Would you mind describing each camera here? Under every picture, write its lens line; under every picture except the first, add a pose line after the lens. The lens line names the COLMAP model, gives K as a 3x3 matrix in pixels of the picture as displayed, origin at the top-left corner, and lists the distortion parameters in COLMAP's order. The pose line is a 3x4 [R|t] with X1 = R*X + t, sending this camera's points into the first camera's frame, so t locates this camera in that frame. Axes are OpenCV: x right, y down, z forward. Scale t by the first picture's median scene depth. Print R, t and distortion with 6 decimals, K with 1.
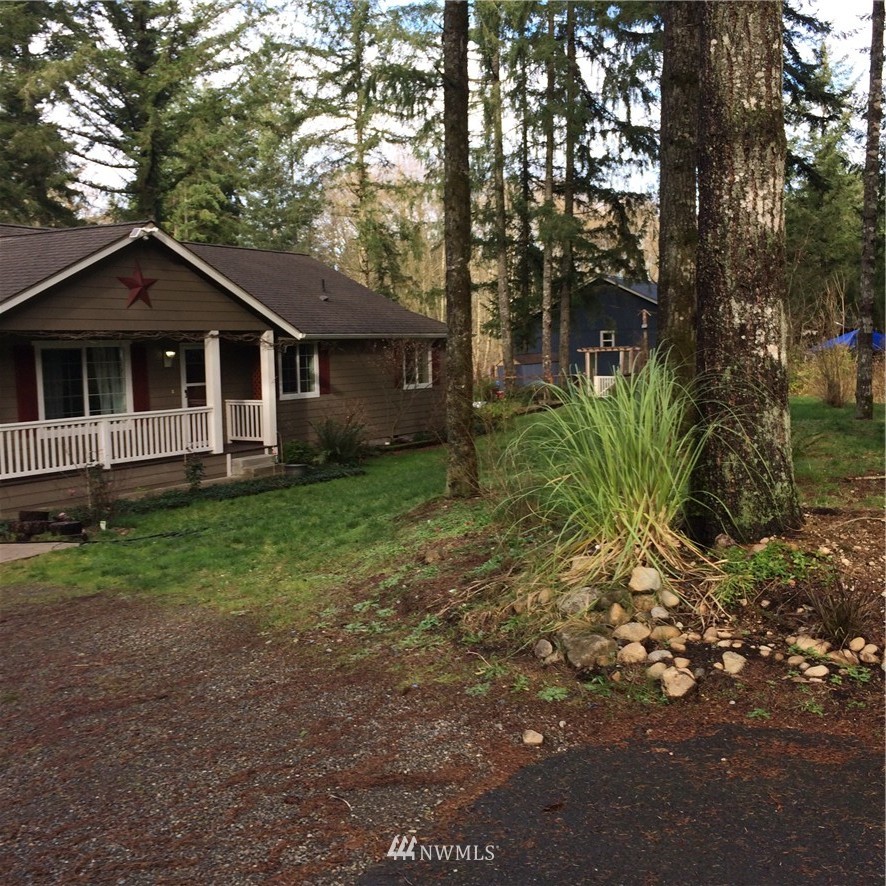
lens RADIAL K [[1007.3, 0, 439.4], [0, 1007.3, 430.8], [0, 0, 1]] dist [0.090853, -0.133735]
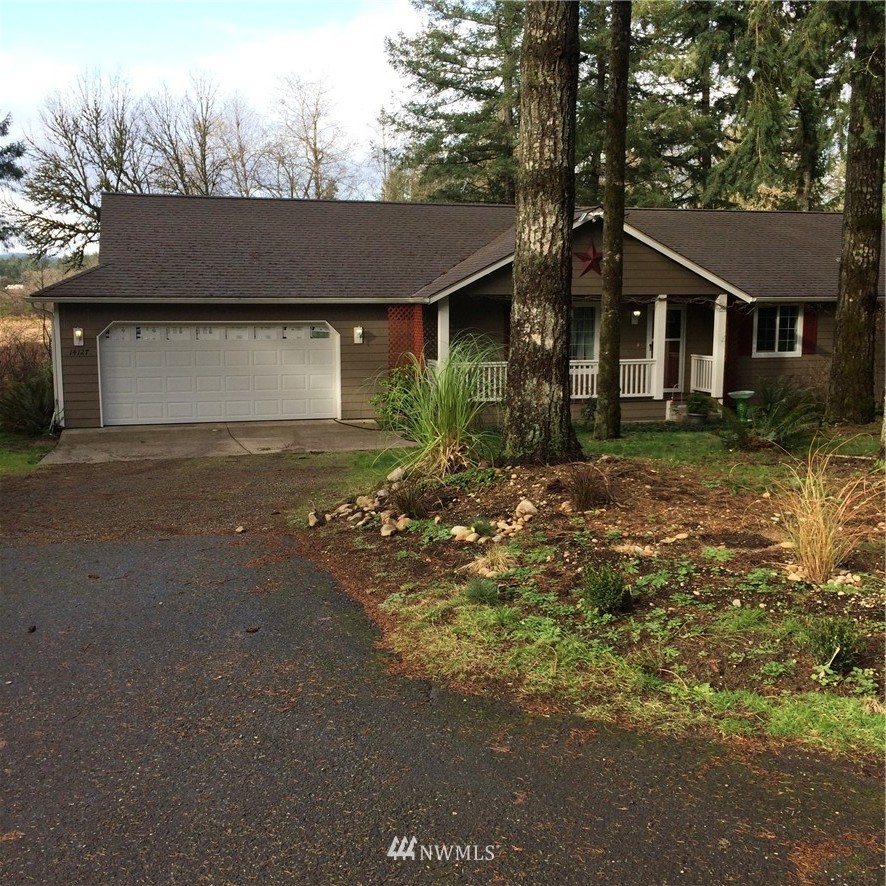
lens RADIAL K [[984.4, 0, 439.9], [0, 984.4, 429.4], [0, 0, 1]] dist [0.067411, 0.018477]
pose [[0.758881, 0.107285, -0.642332, 1.082731], [-0.073780, 0.994150, 0.078880, -0.048953], [0.647037, -0.012469, 0.762357, -0.142864]]
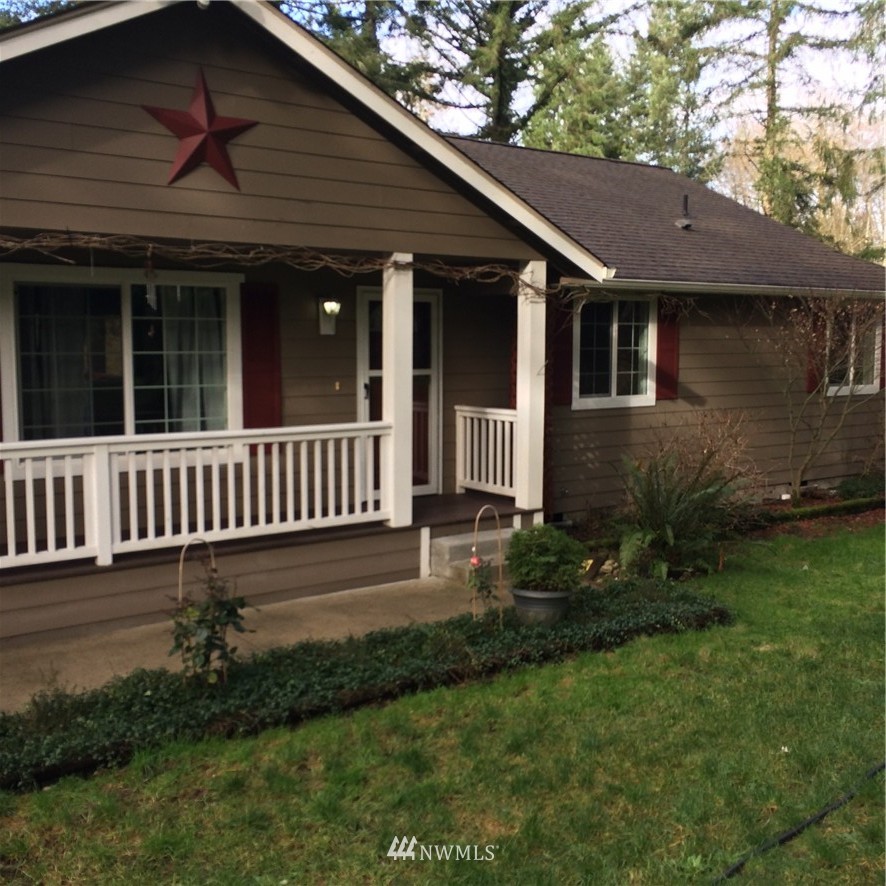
lens RADIAL K [[1062.7, 0, 480.4], [0, 1062.7, 443.2], [0, 0, 1]] dist [0.066509, -0.032558]
pose [[0.945490, 0.058927, -0.320275, -0.111414], [-0.053195, 0.998229, 0.026625, -0.096060], [0.321277, -0.008136, 0.946950, 1.826383]]
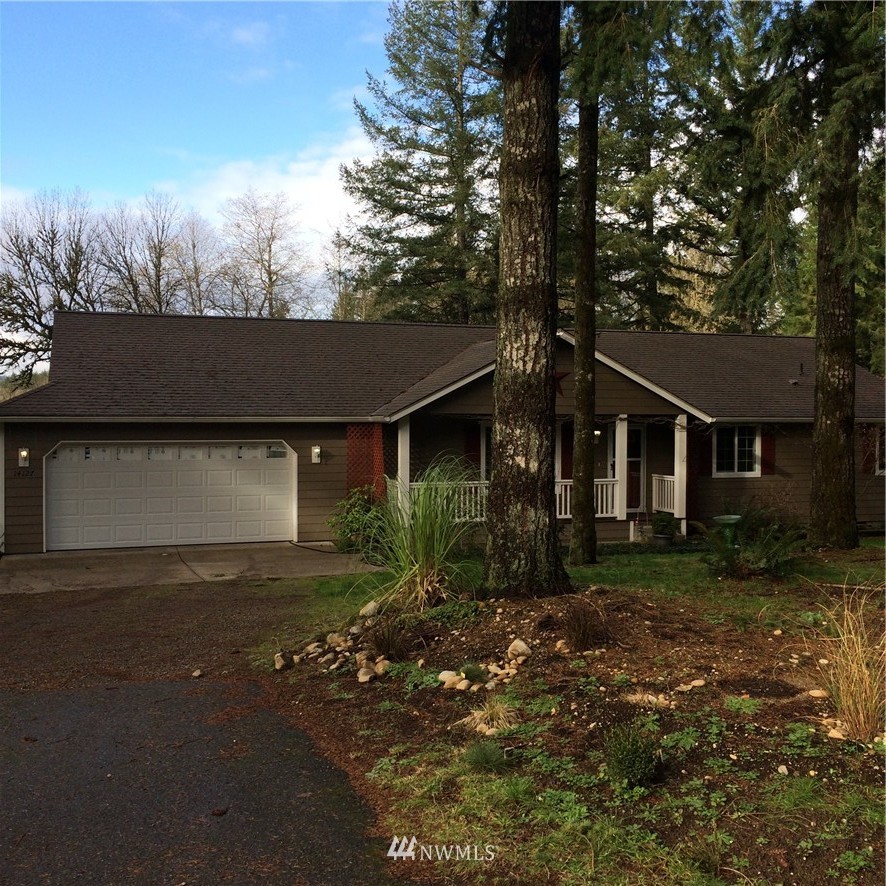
lens RADIAL K [[984.8, 0, 429.4], [0, 984.8, 440.4], [0, 0, 1]] dist [0.073317, -0.076796]
pose [[0.784513, 0.038330, -0.618927, 0.995640], [-0.073743, 0.996772, -0.031742, -0.053439], [0.615712, 0.070543, 0.784807, -0.095643]]
